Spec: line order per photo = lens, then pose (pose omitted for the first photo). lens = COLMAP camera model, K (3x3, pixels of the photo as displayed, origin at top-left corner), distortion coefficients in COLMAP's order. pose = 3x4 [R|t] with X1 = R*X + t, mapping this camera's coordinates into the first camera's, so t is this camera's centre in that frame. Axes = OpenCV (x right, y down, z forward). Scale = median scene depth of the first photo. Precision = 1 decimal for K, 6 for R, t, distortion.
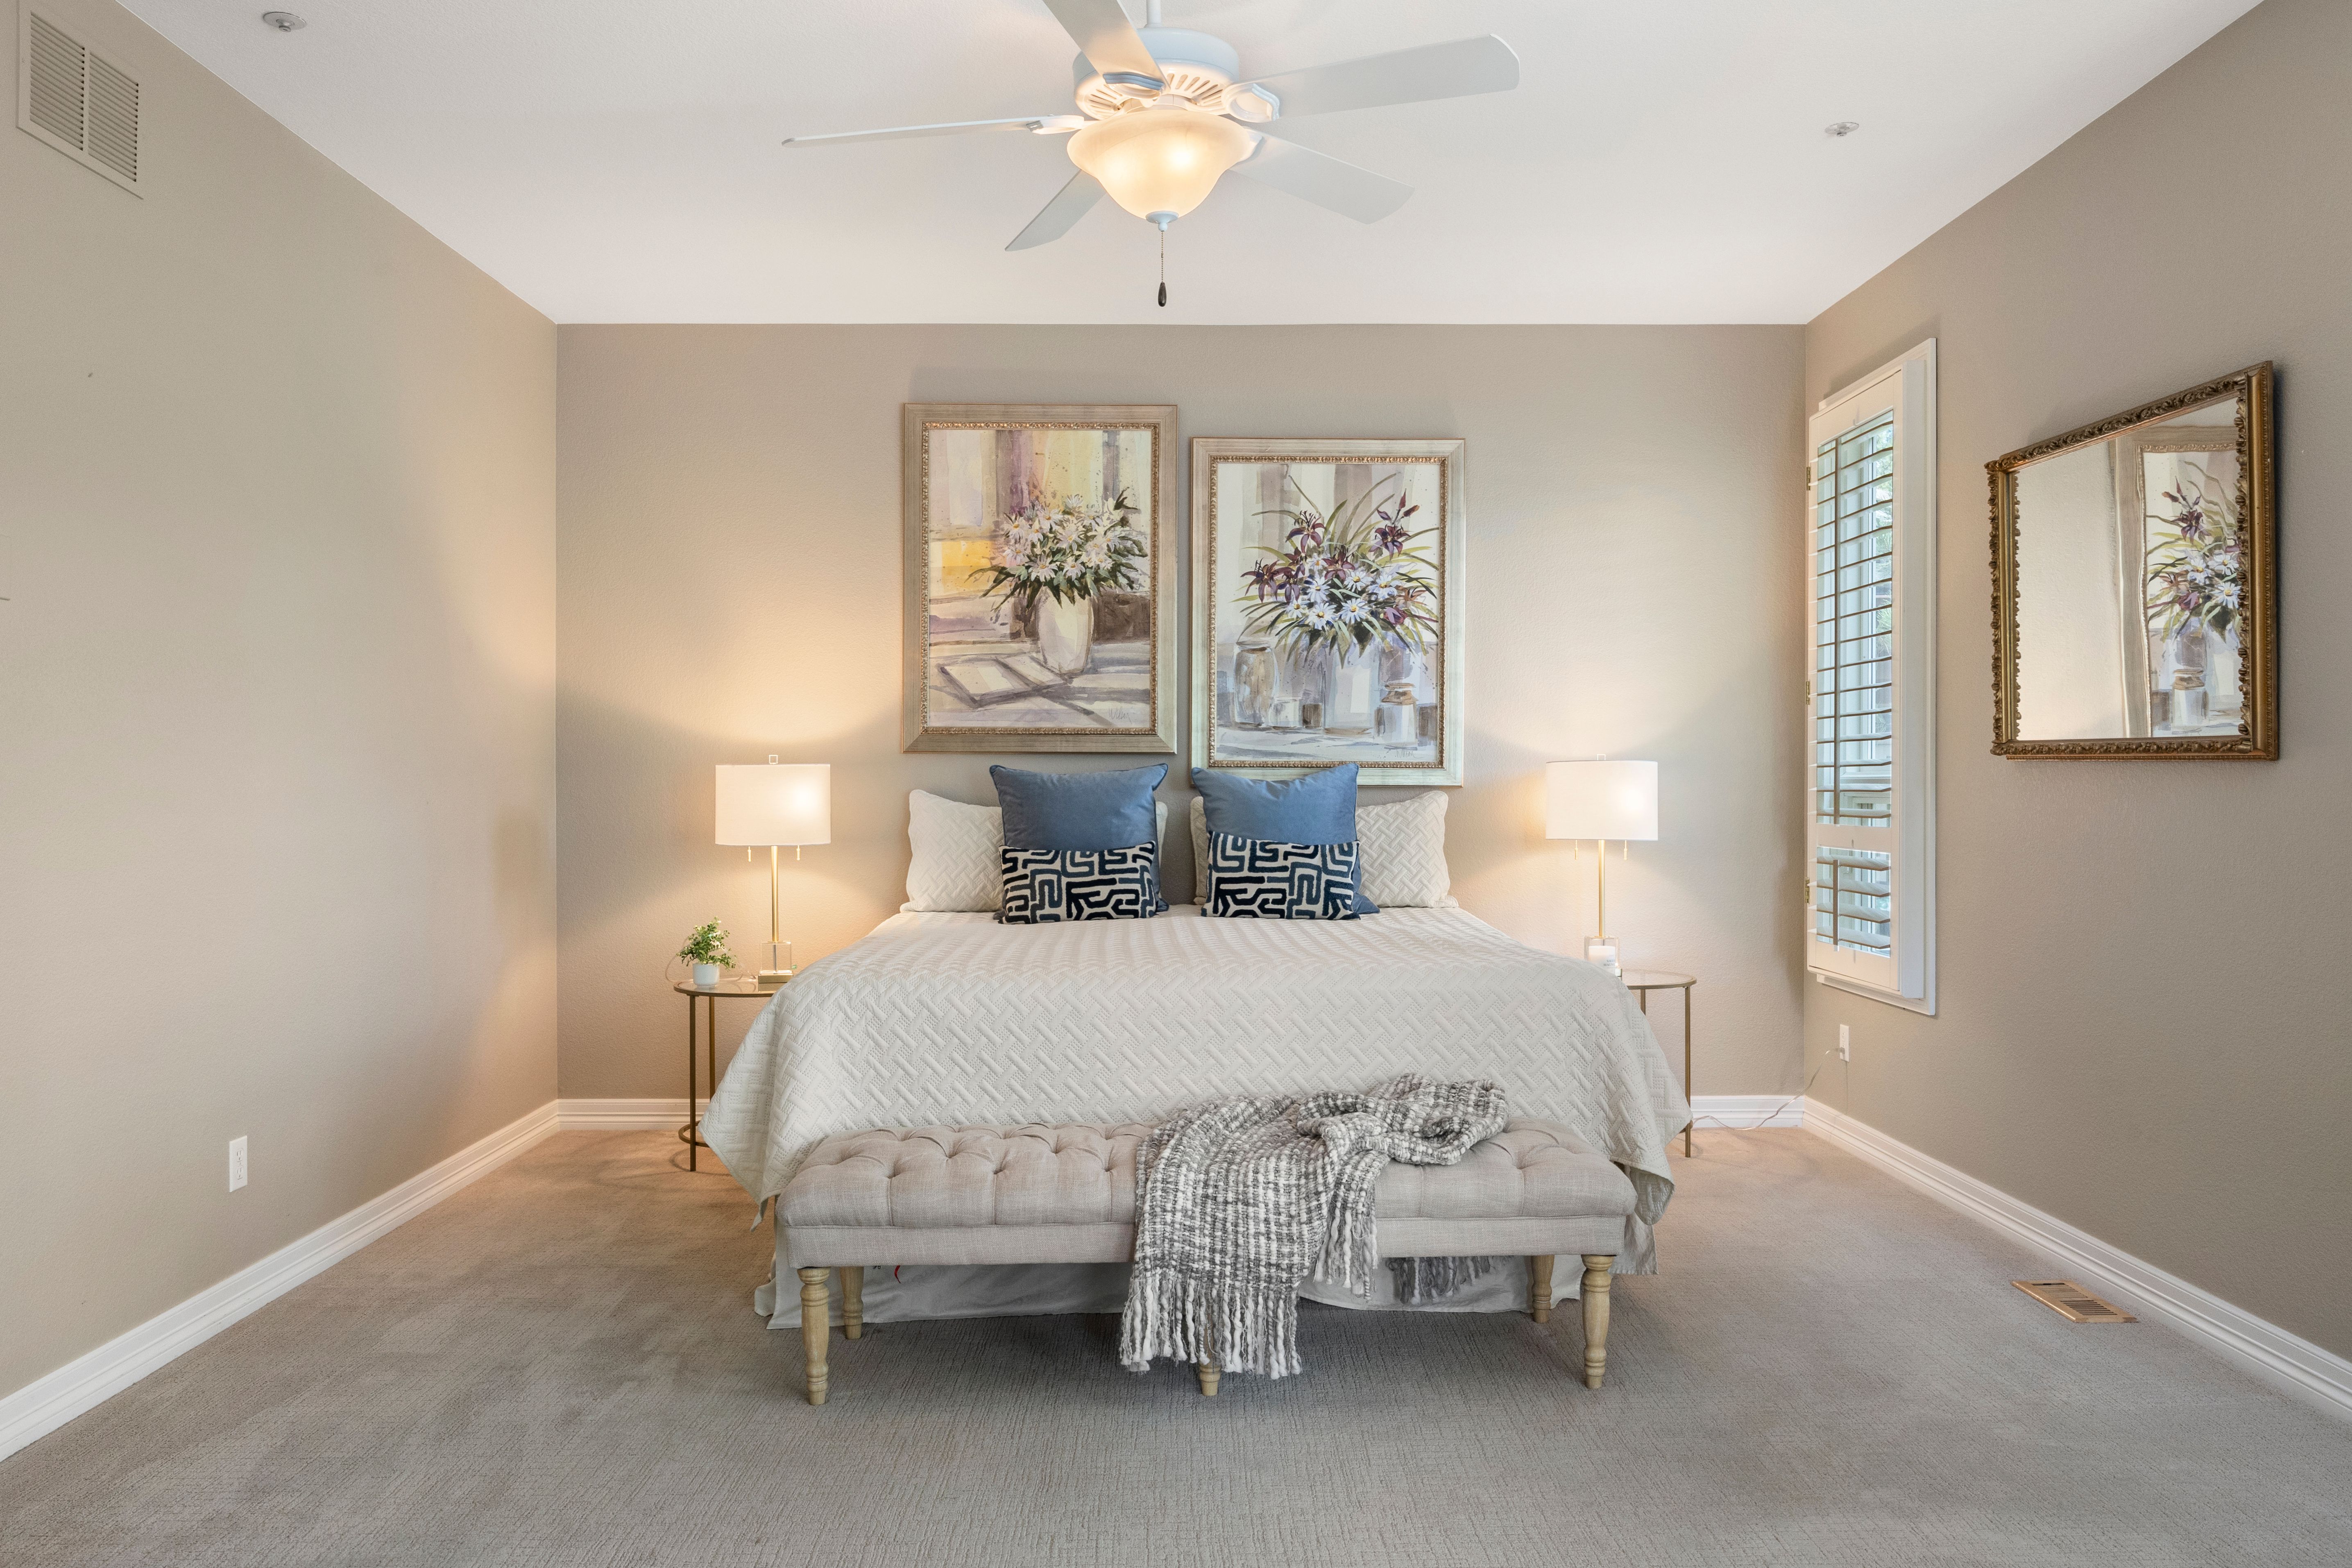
lens RADIAL K [[1784.9, 0, 1174.4], [0, 1784.9, 784.3], [0, 0, 1]] dist [-0.014441, 0.011350]
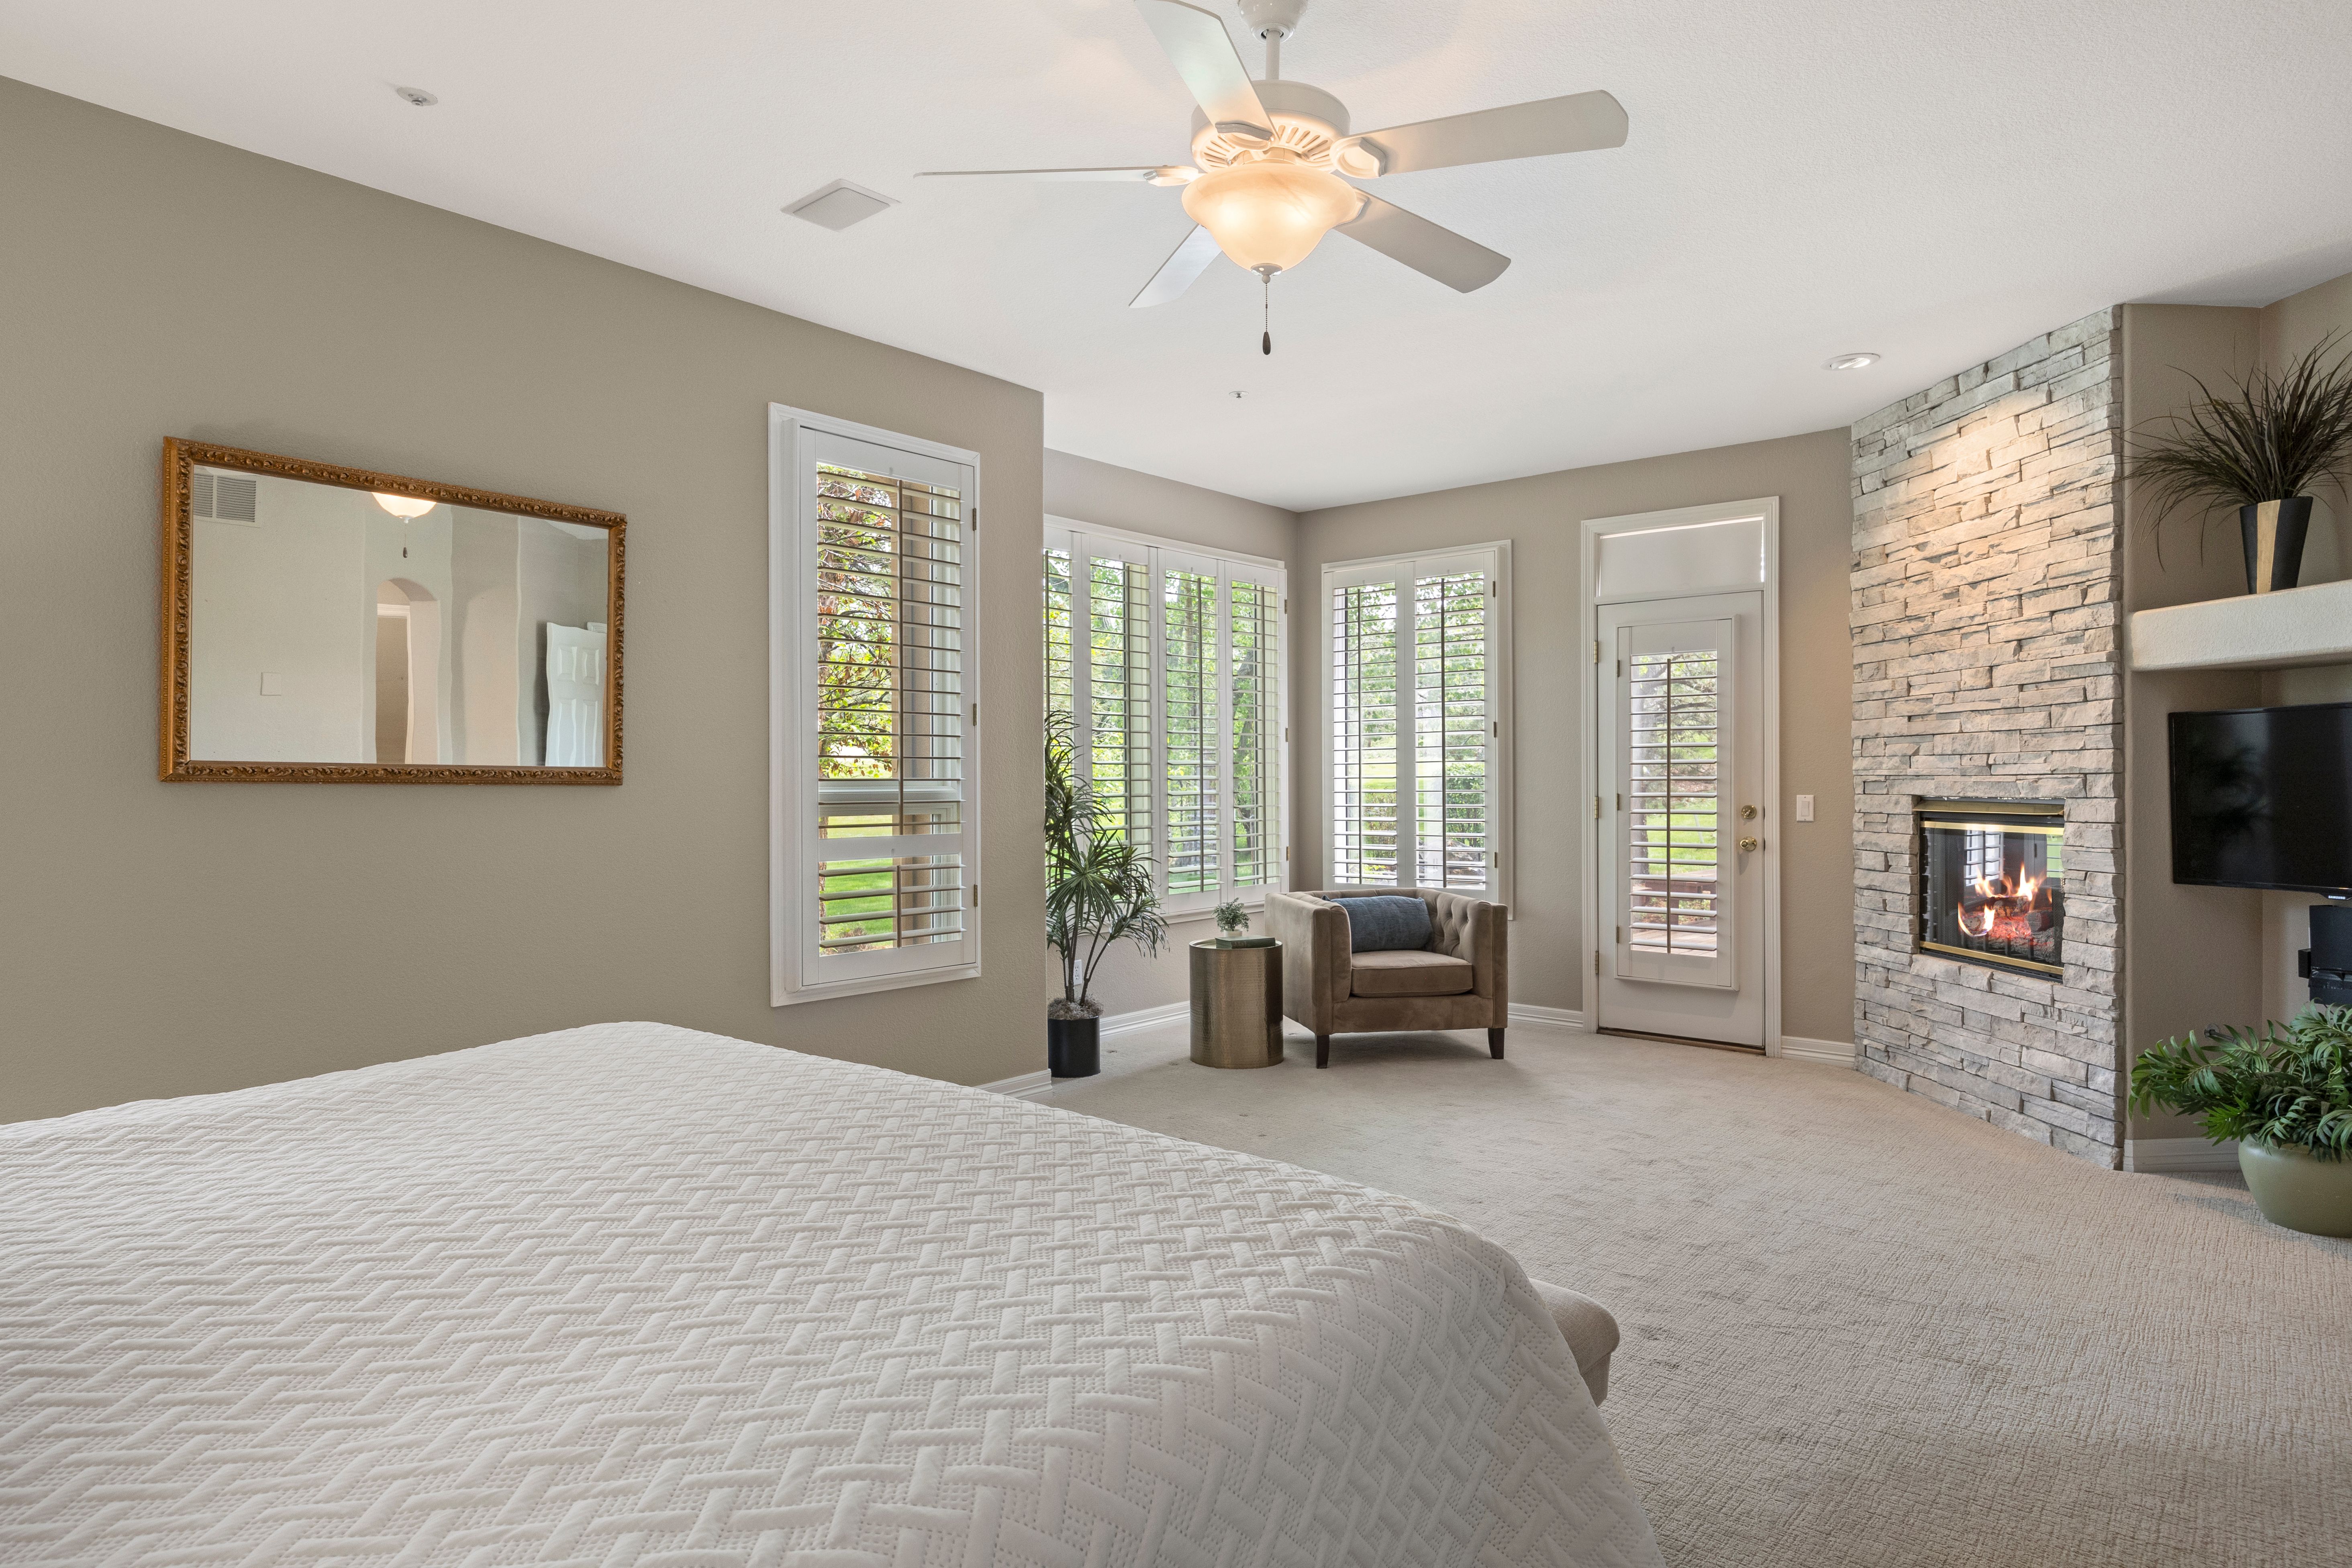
lens RADIAL K [[1341.2, 0, 1172.2], [0, 1341.2, 793.5], [0, 0, 1]] dist [-0.001293, -0.002660]
pose [[-0.760826, 0.003918, 0.648944, -0.288541], [0.010137, 0.999932, 0.005848, -0.005155], [-0.648876, 0.011028, -0.760814, 0.988483]]
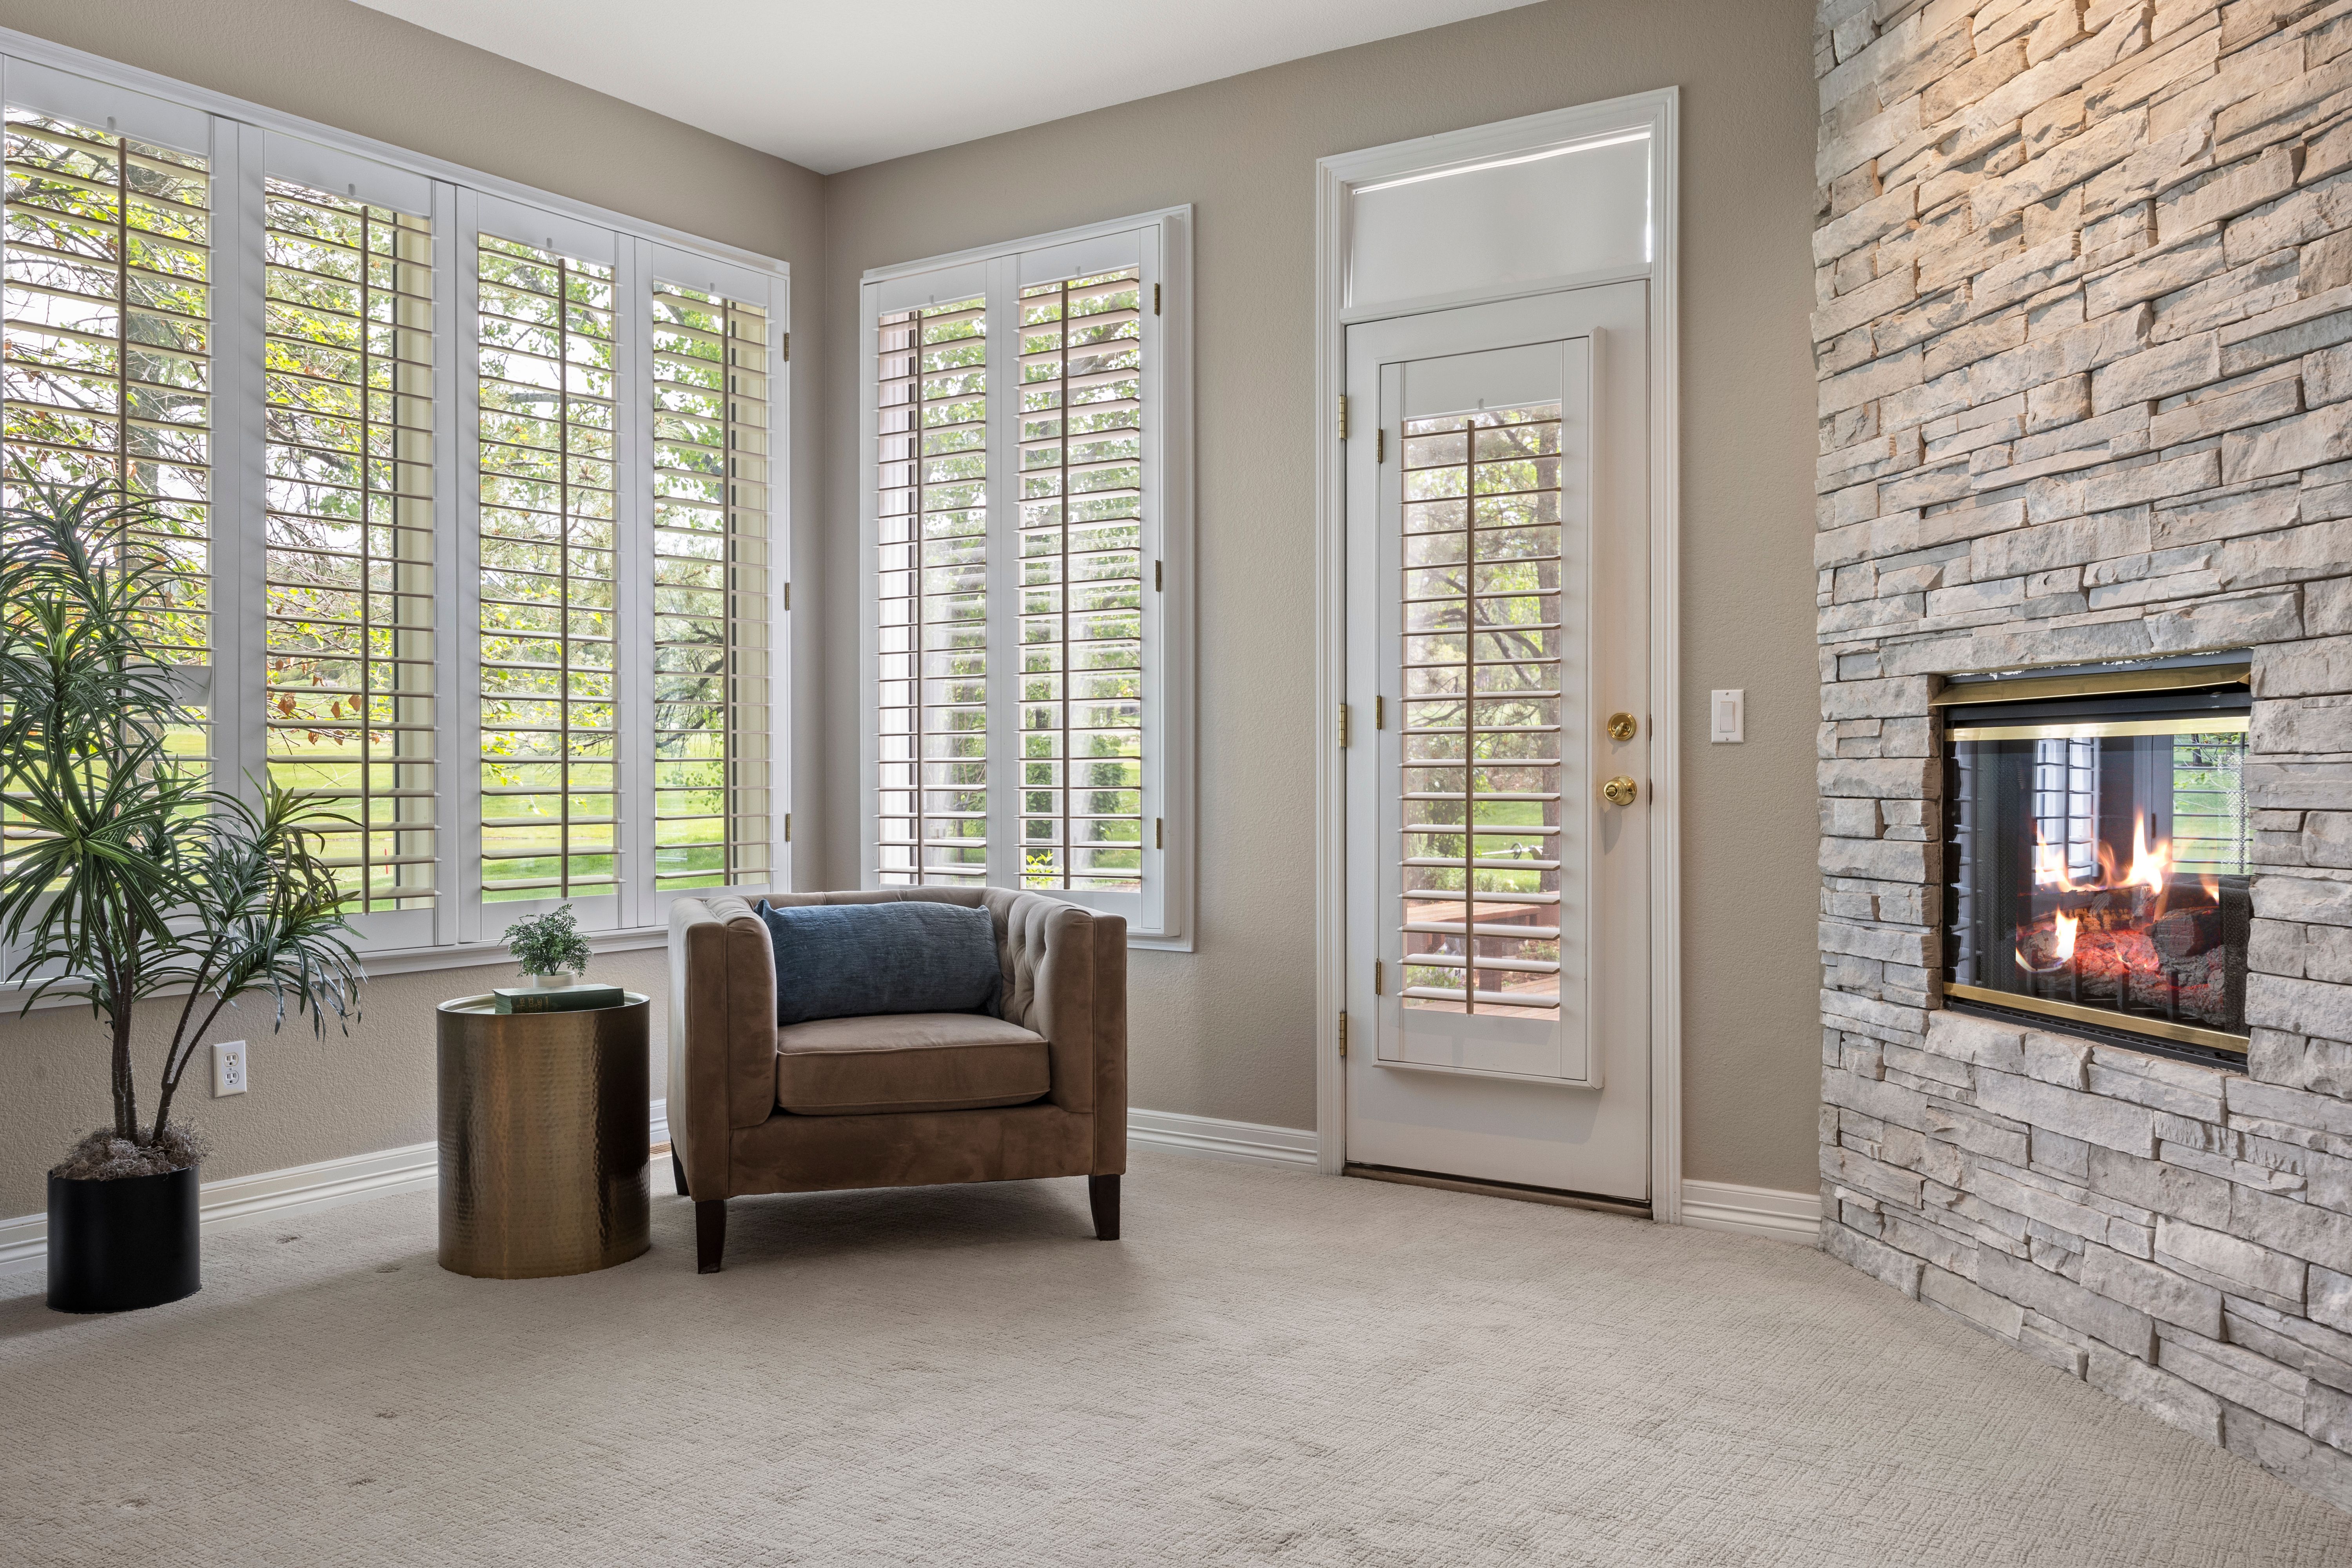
lens RADIAL K [[1924.3, 0, 1179.0], [0, 1924.3, 785.1], [0, 0, 1]] dist [0.001175, 0.000405]
pose [[-0.831456, 0.003926, 0.555577, -0.249197], [0.006538, 0.999975, 0.002719, 0.021444], [-0.555552, 0.005893, -0.831461, 0.764752]]
